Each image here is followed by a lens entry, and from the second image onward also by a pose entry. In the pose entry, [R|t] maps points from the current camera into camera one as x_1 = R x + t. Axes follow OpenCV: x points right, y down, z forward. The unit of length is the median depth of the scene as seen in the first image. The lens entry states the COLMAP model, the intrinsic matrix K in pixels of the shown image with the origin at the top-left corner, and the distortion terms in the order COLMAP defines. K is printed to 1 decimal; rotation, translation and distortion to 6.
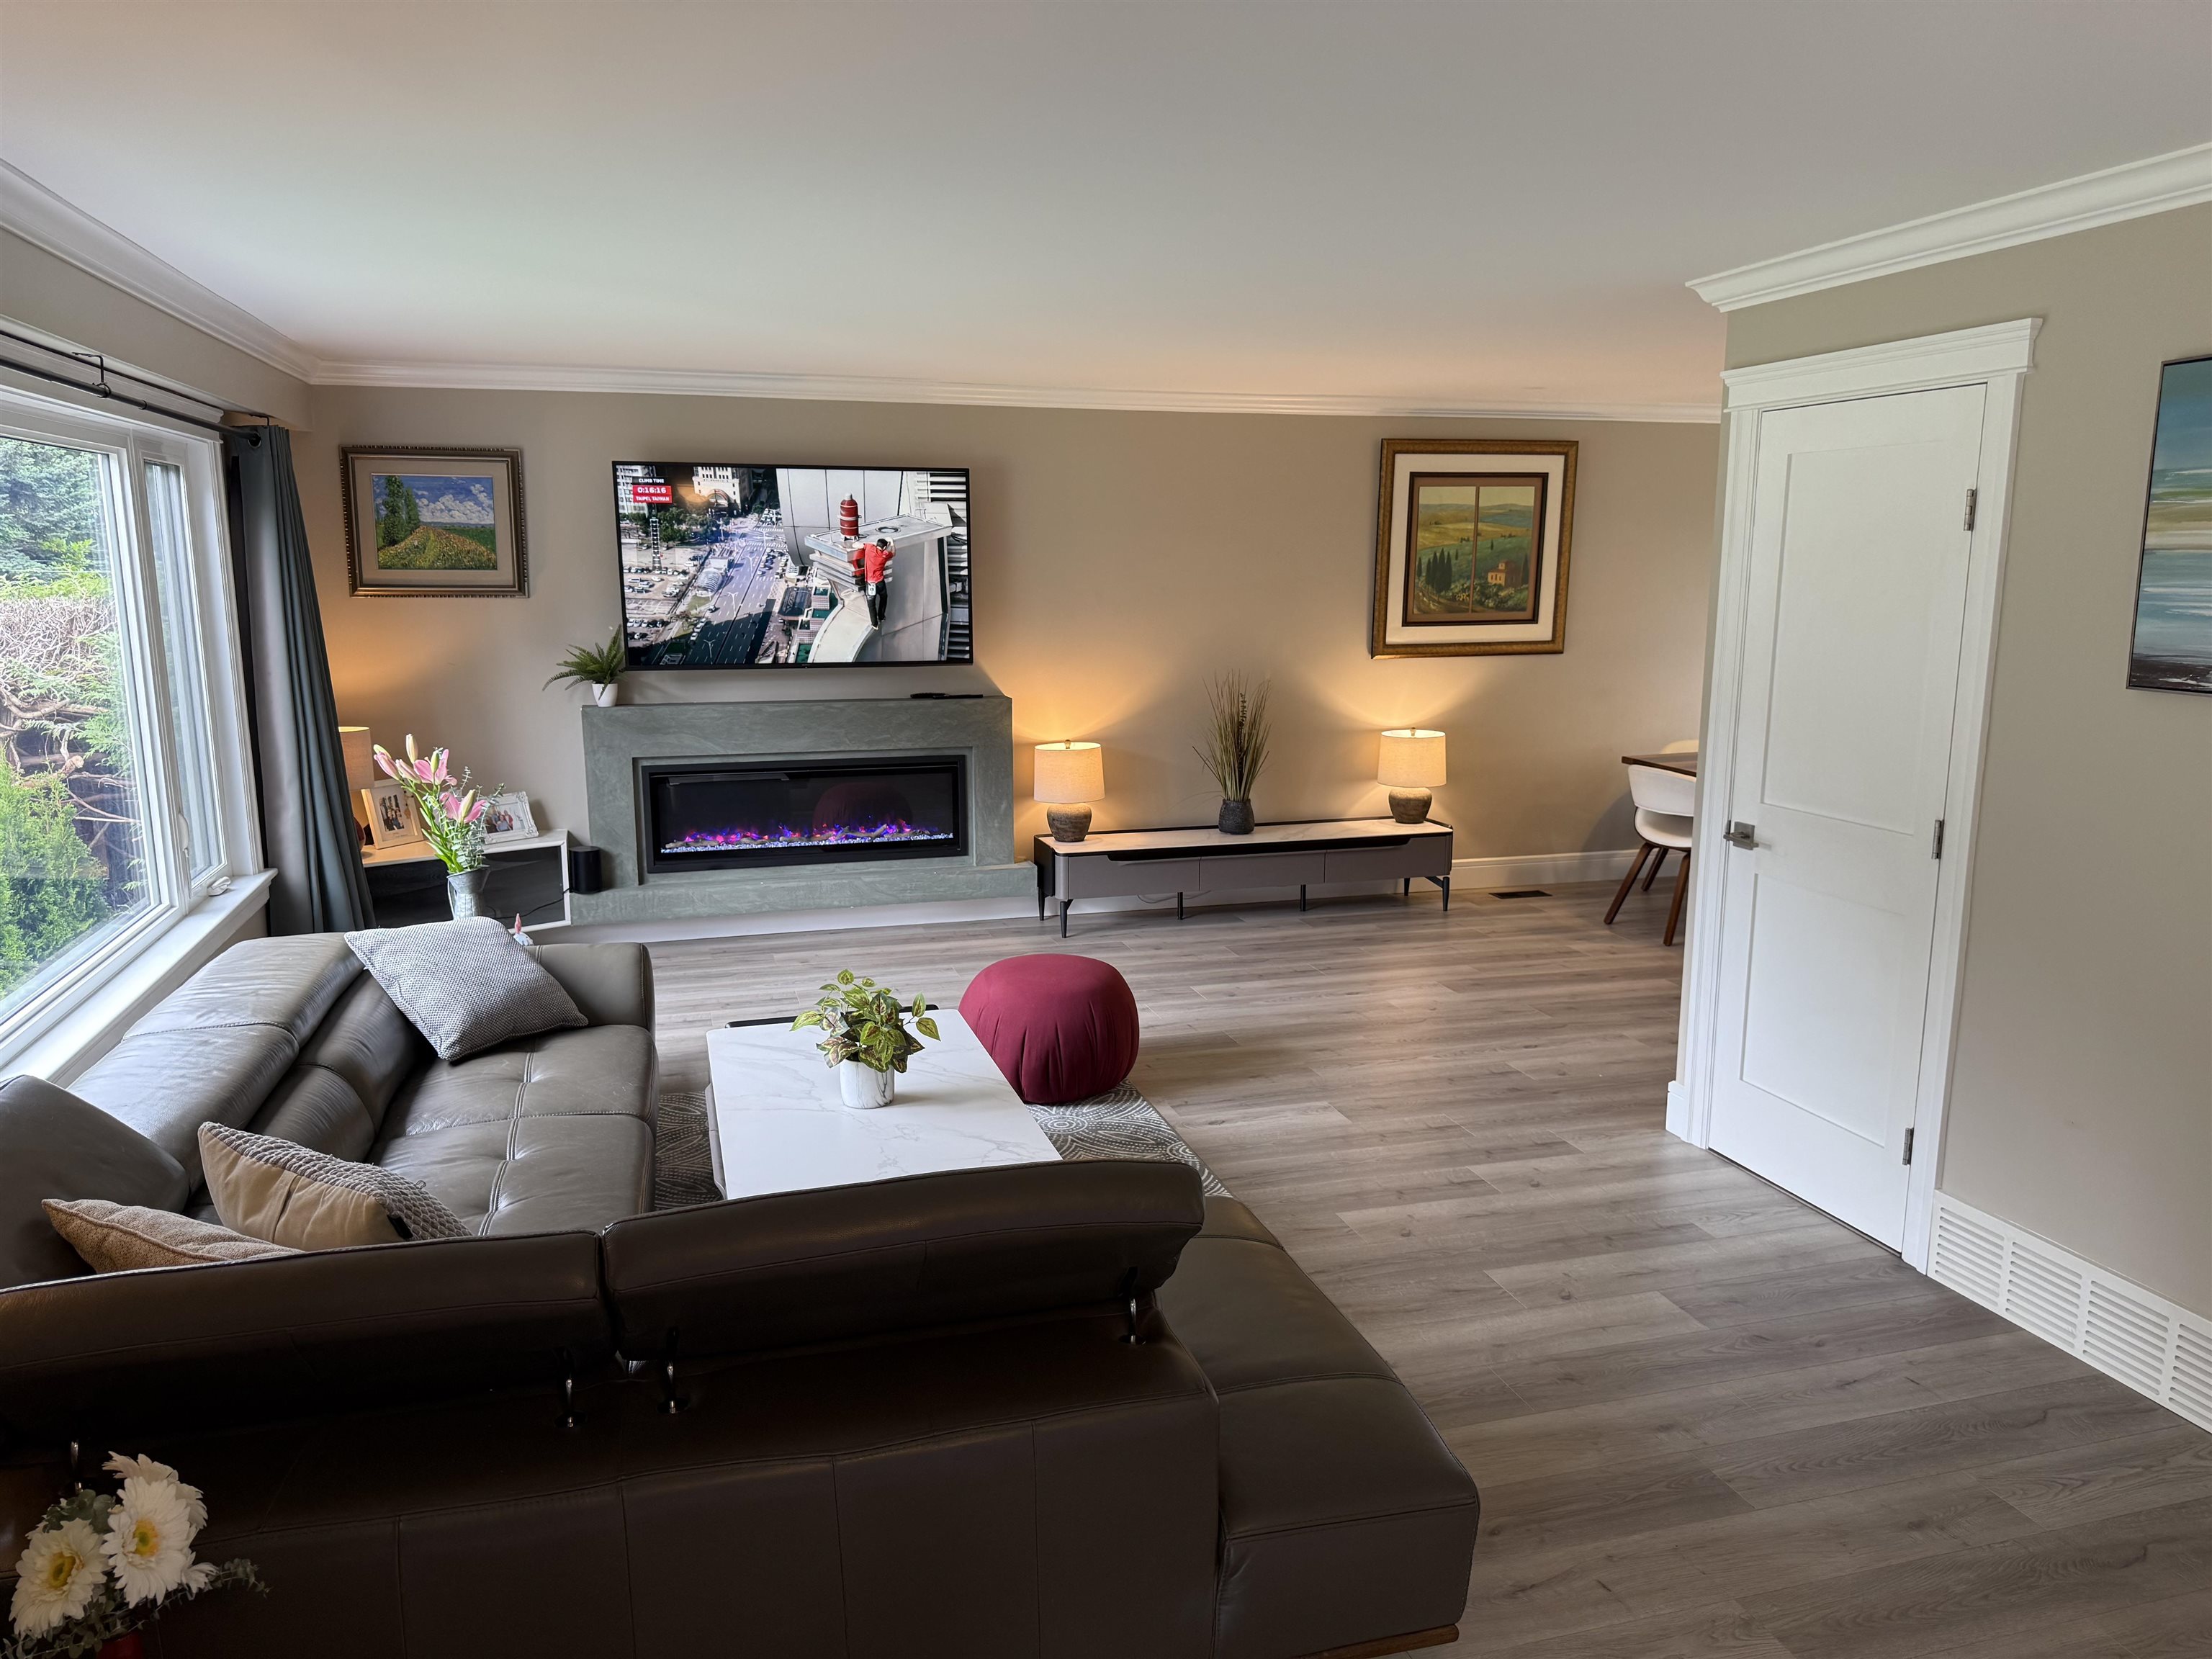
lens RADIAL K [[1557.6, 0, 1108.9], [0, 1557.6, 838.8], [0, 0, 1]] dist [0.095191, -0.132583]
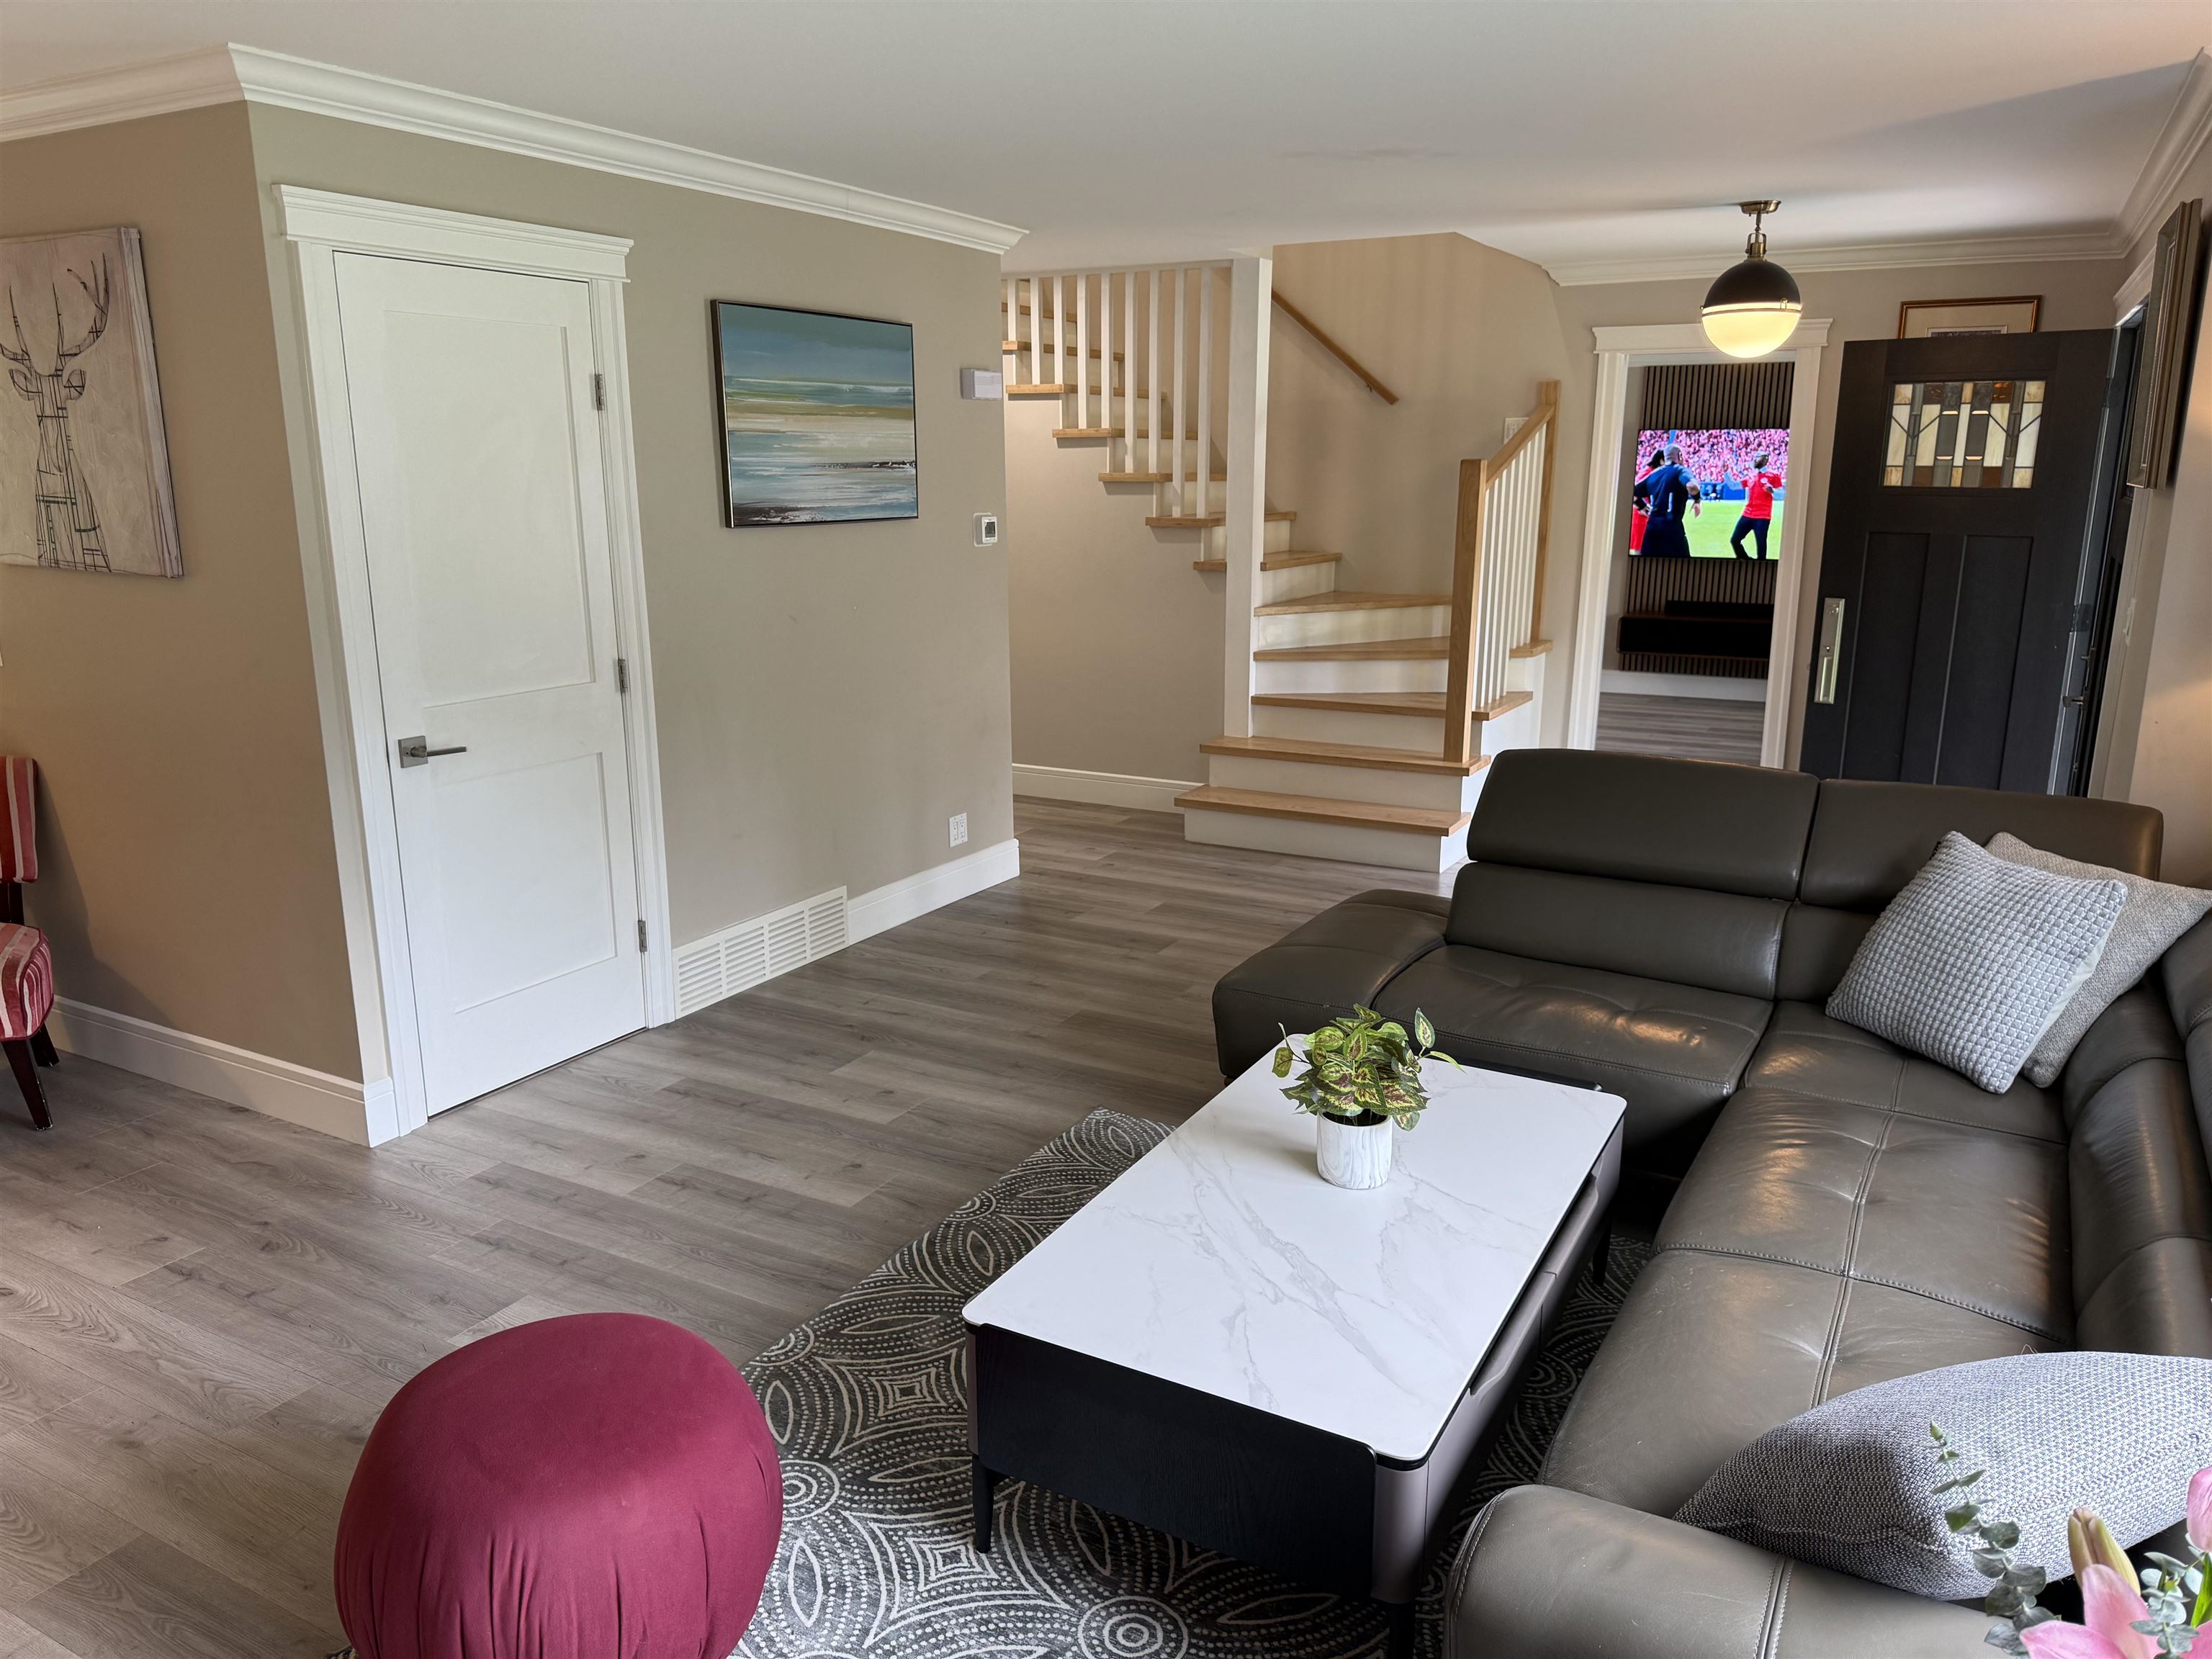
lens RADIAL K [[1557.6, 0, 1108.9], [0, 1557.6, 838.8], [0, 0, 1]] dist [0.095191, -0.132583]
pose [[-0.699692, -0.172520, 0.693302, -0.565647], [0.125950, 0.925423, 0.357391, -0.259978], [-0.703255, 0.337385, -0.625782, 1.504717]]
